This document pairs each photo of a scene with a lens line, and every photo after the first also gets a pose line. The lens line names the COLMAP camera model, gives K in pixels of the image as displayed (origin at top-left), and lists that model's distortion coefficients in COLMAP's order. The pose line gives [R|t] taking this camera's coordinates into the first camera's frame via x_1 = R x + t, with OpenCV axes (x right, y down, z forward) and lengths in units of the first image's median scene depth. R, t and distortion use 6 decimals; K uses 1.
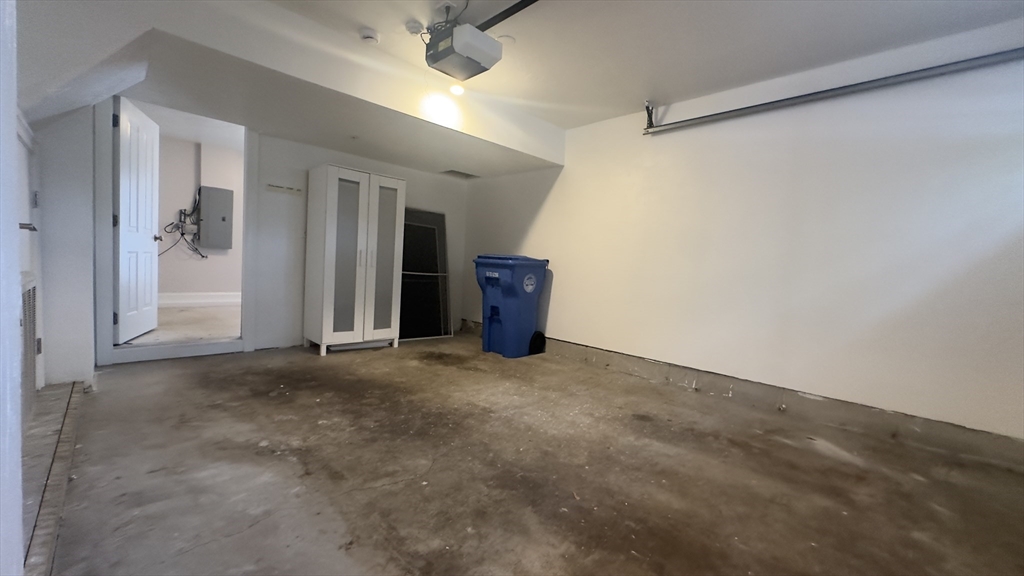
lens RADIAL K [[409.8, 0, 509.8], [0, 409.8, 288.9], [0, 0, 1]] dist [0.006485, -0.000340]
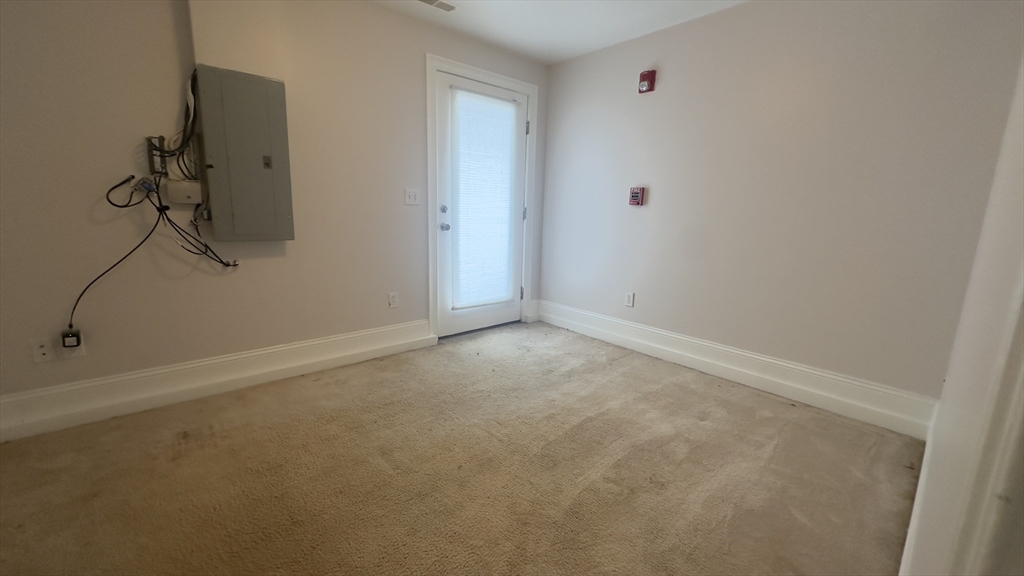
lens RADIAL K [[409.8, 0, 514.4], [0, 409.8, 285.7], [0, 0, 1]] dist [0.006485, -0.000340]
pose [[0.999158, -0.021285, -0.035075, -0.473558], [0.025703, 0.991081, 0.130756, -0.104515], [0.031979, -0.131548, 0.990794, 0.638828]]
